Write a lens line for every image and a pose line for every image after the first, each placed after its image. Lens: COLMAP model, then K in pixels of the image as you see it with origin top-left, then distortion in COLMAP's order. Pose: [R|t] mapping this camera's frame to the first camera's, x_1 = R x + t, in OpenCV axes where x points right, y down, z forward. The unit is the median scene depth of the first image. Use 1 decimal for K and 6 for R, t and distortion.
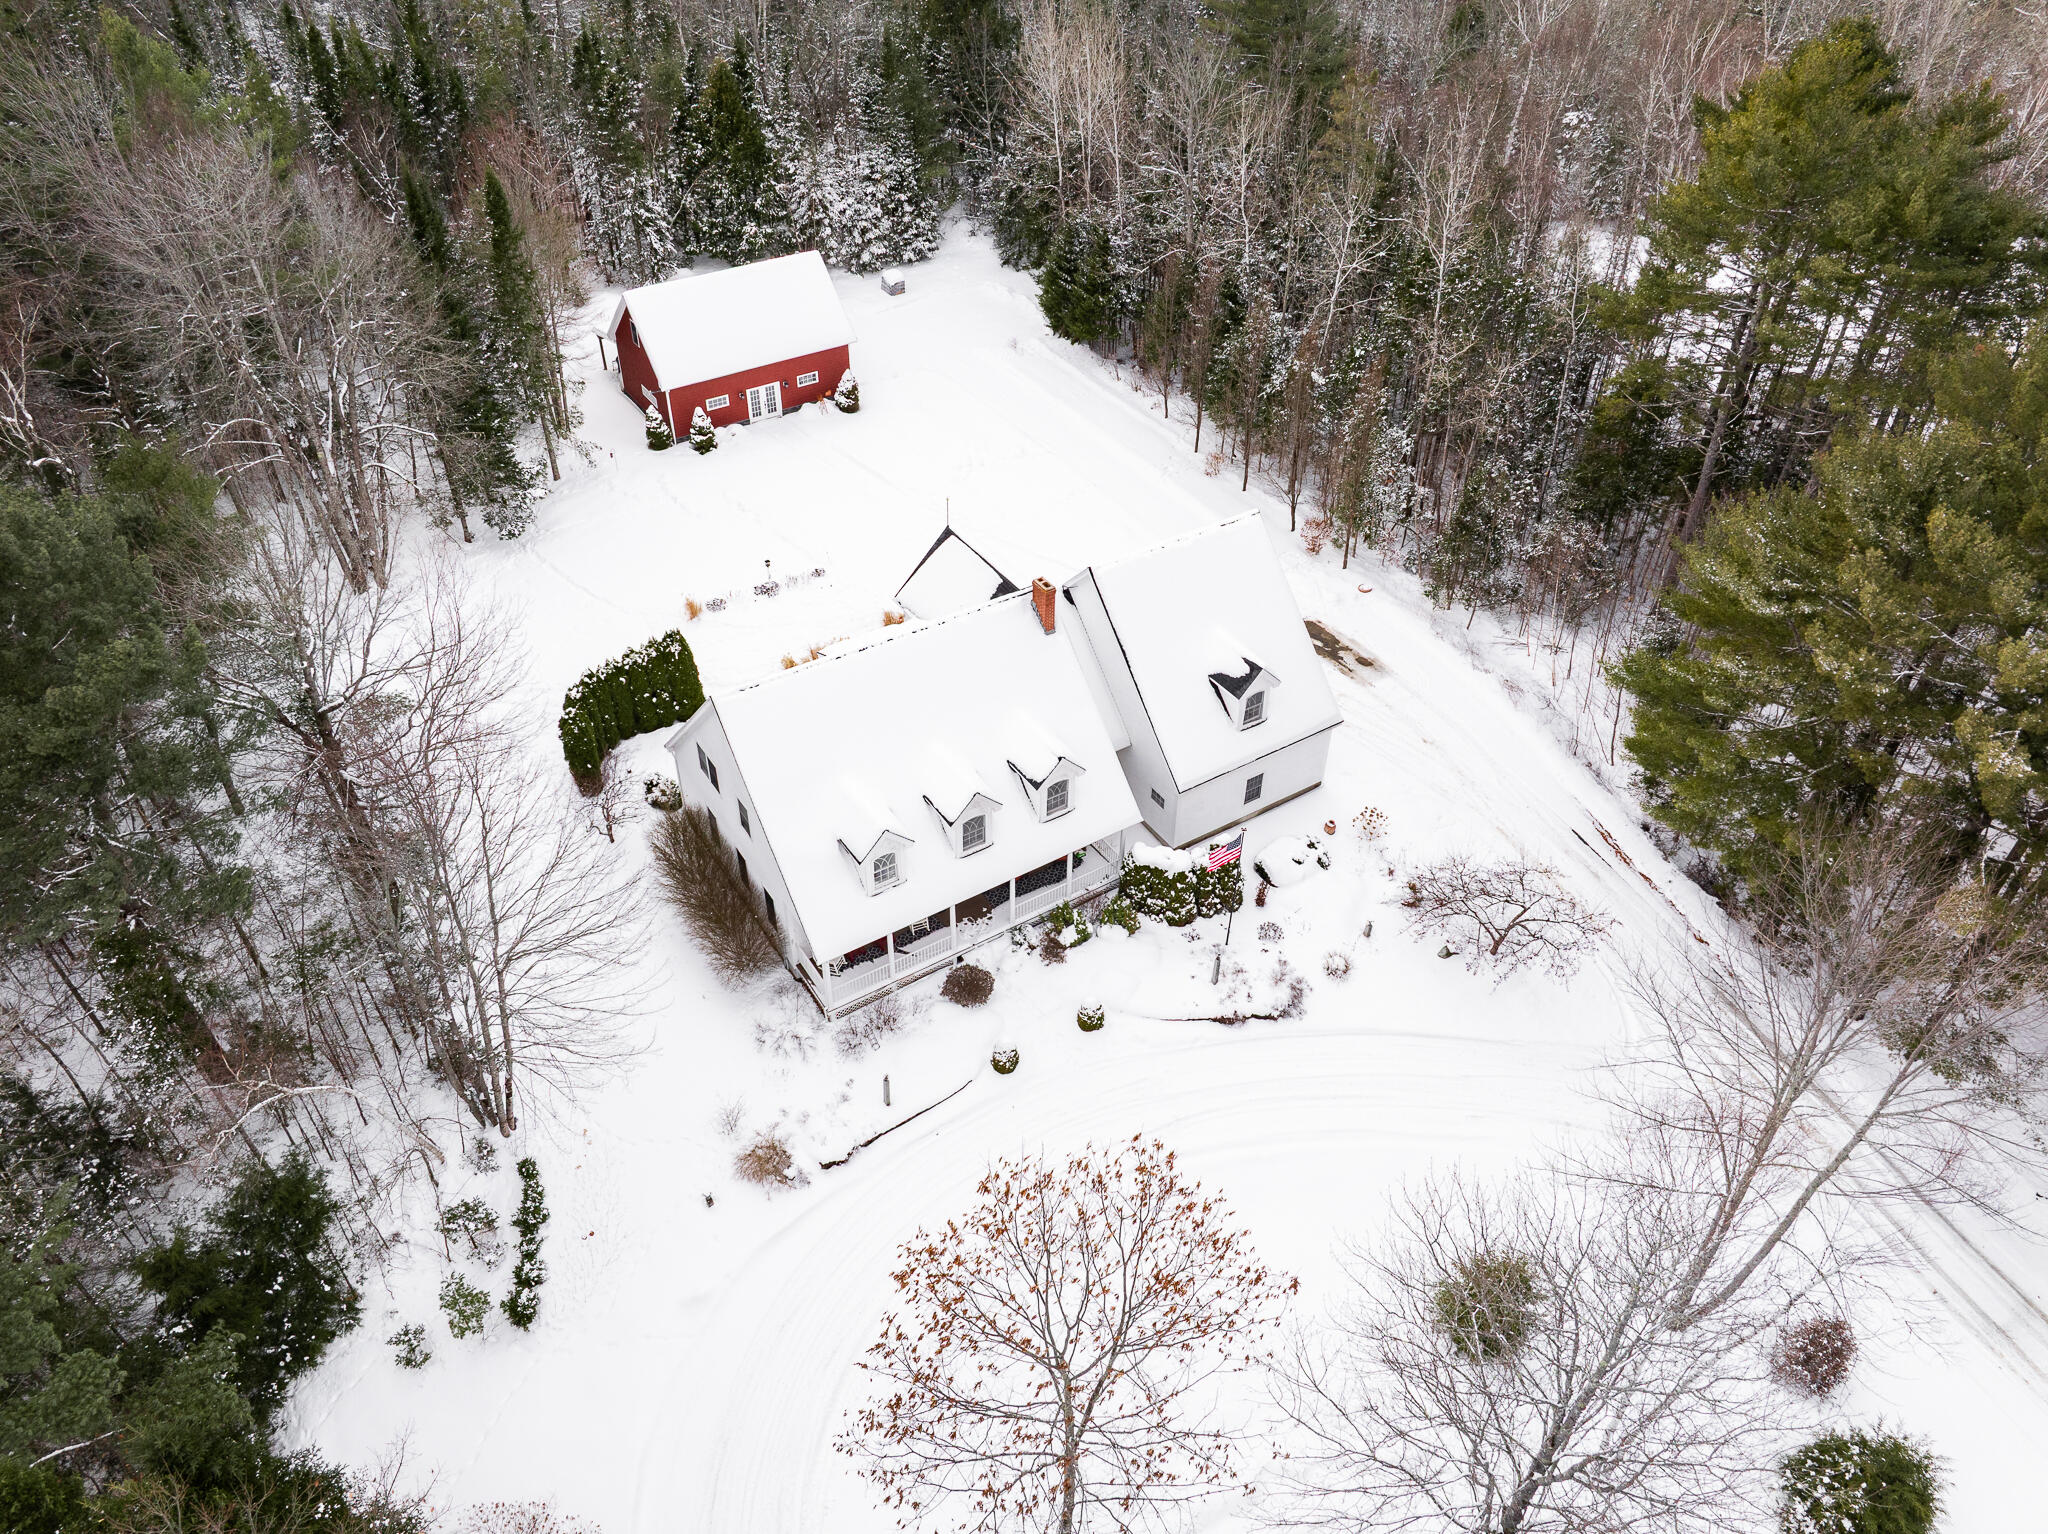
lens RADIAL K [[1459.5, 0, 1019.9], [0, 1459.5, 766.6], [0, 0, 1]] dist [-0.032826, -0.004220]
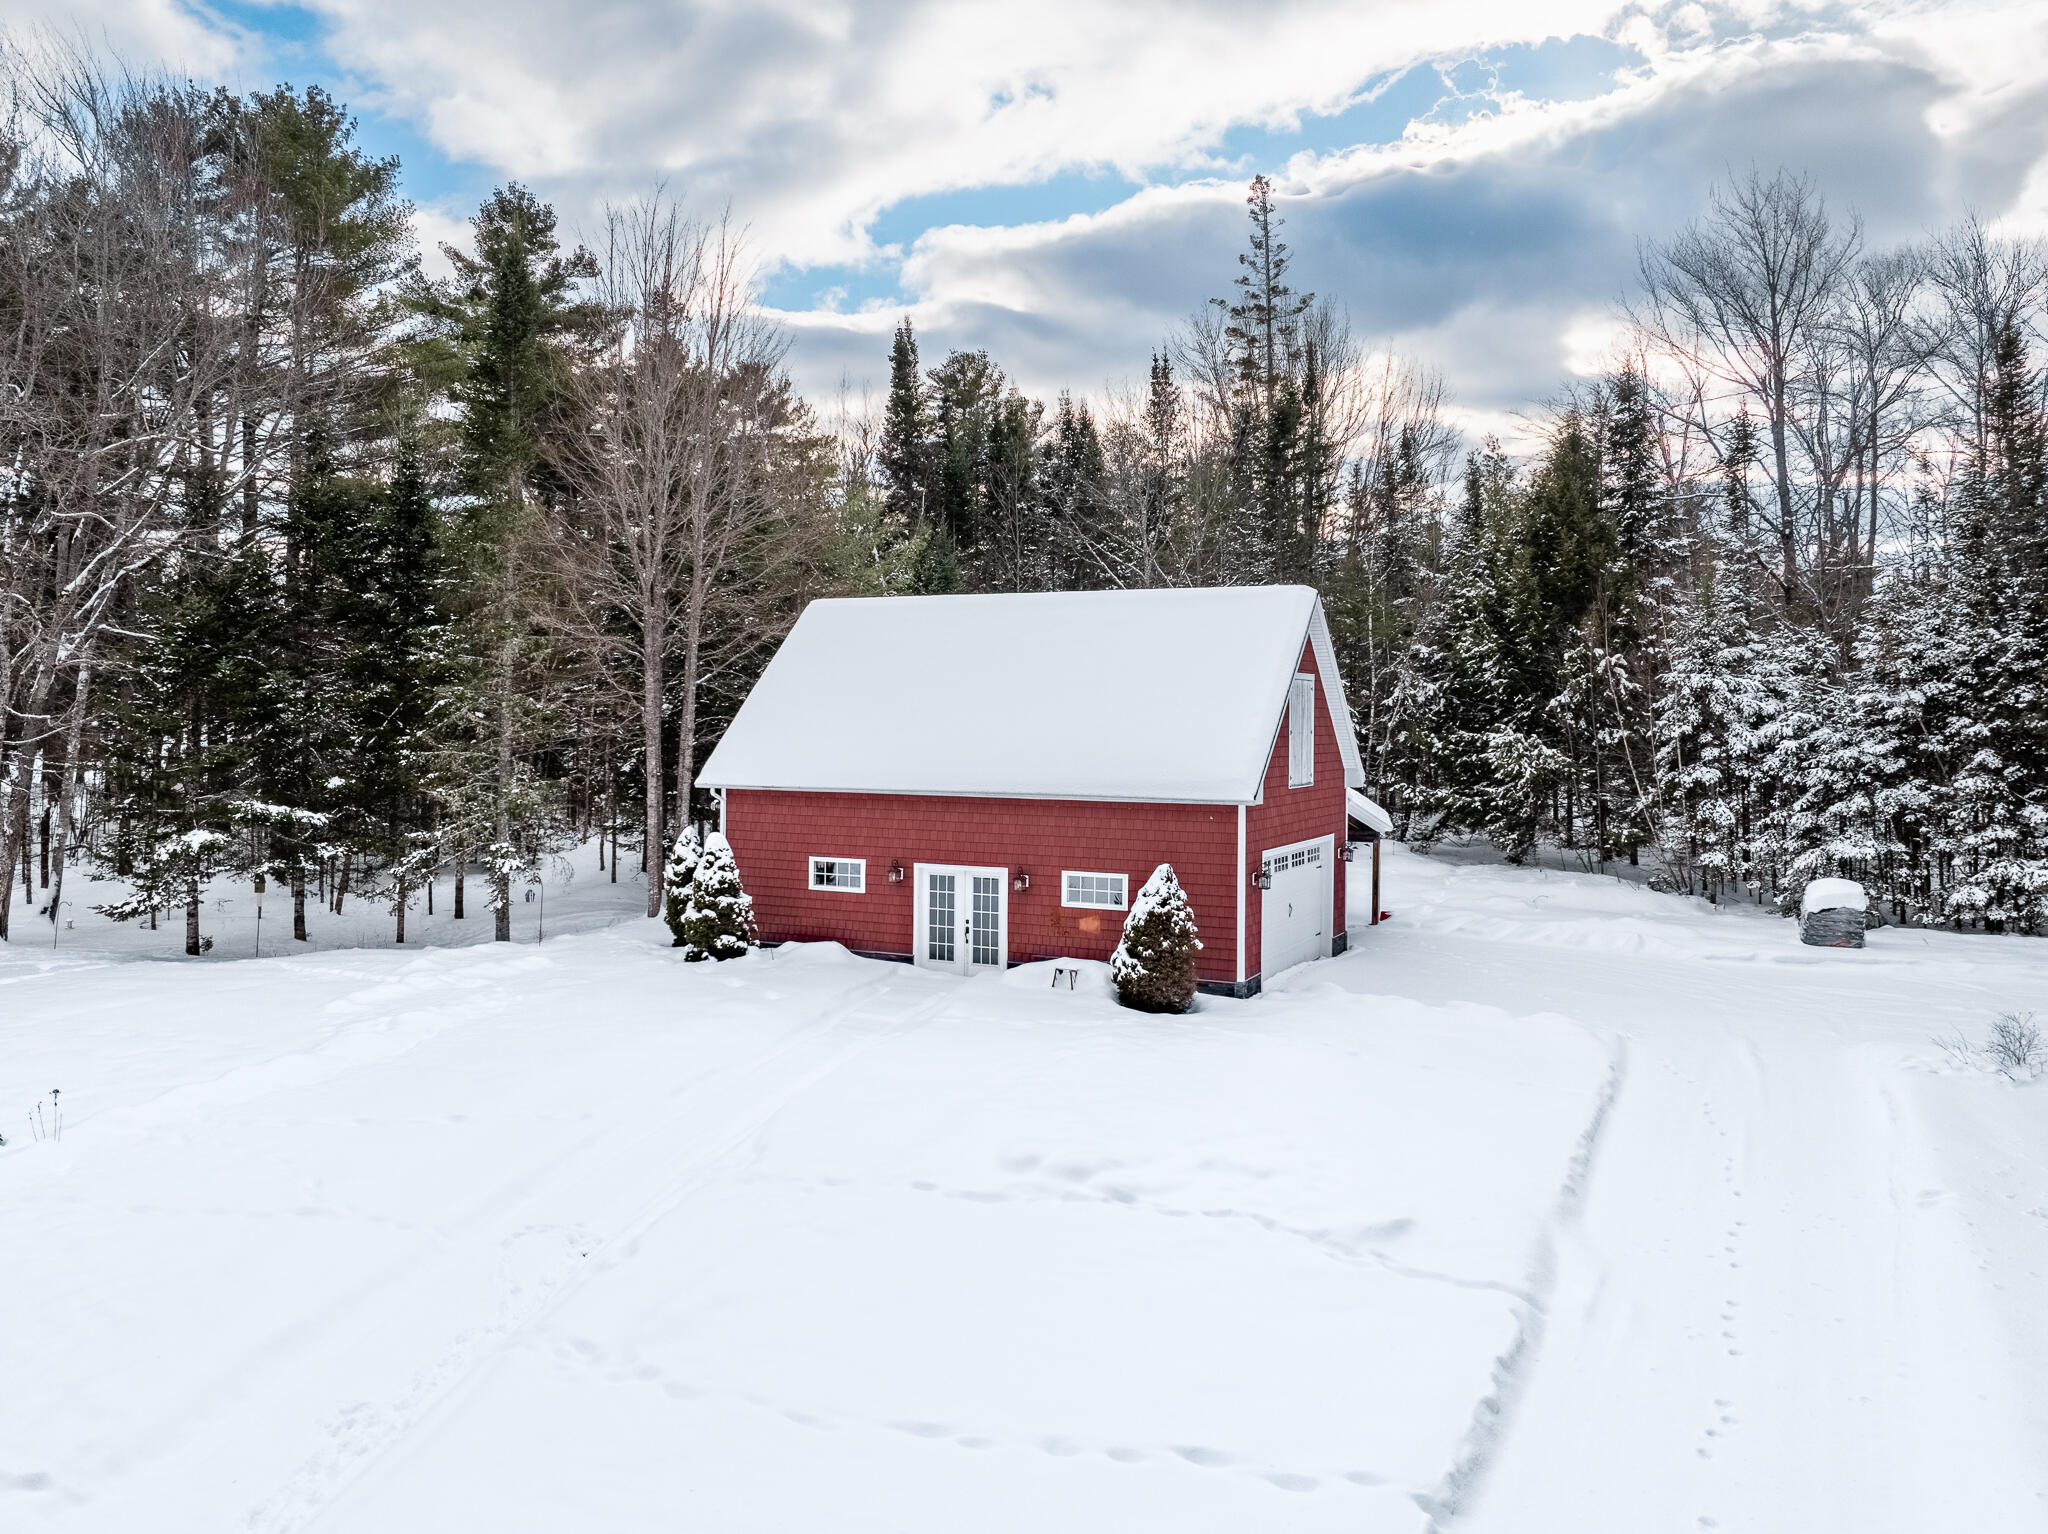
lens RADIAL K [[1459.5, 0, 1019.9], [0, 1459.5, 766.6], [0, 0, 1]] dist [-0.032826, -0.004220]
pose [[0.524205, 0.025803, -0.851201, 0.156298], [-0.550234, 0.773145, -0.315420, -0.263251], [0.649963, 0.633704, 0.419484, 1.234167]]
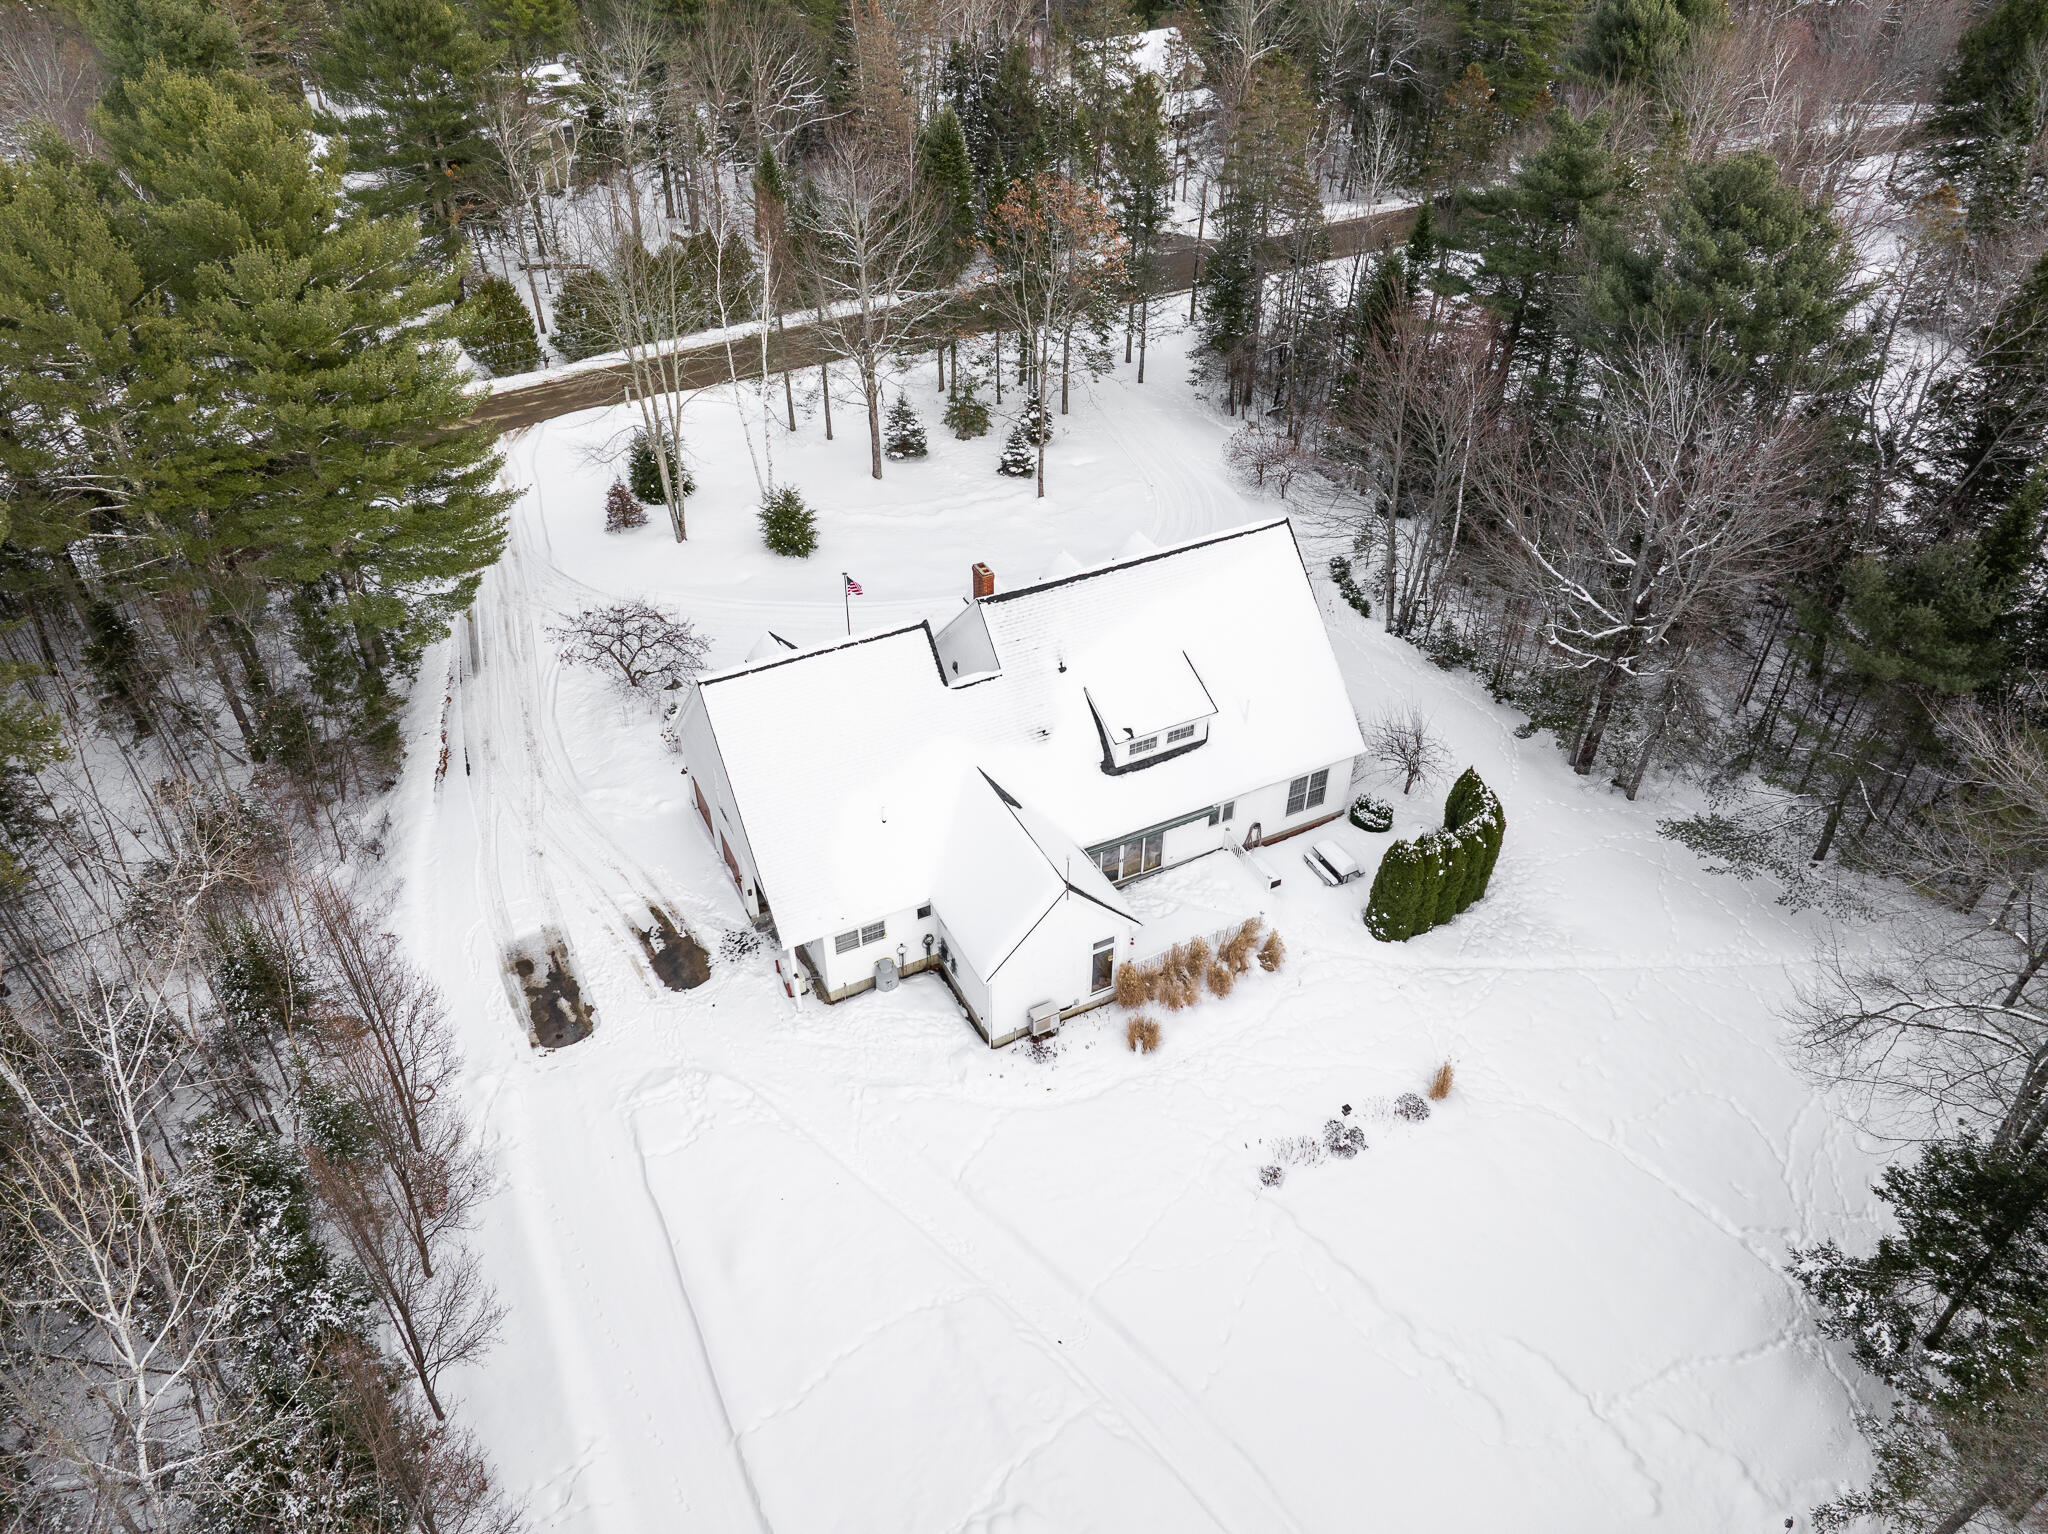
lens RADIAL K [[1445.8, 0, 1024.0], [0, 1445.8, 767.0], [0, 0, 1]] dist [-0.003204, -0.048543]
pose [[-0.994212, -0.071591, 0.080108, -0.088047], [0.063848, 0.205955, 0.976476, -0.966090], [-0.086406, 0.975939, -0.200192, 1.200598]]
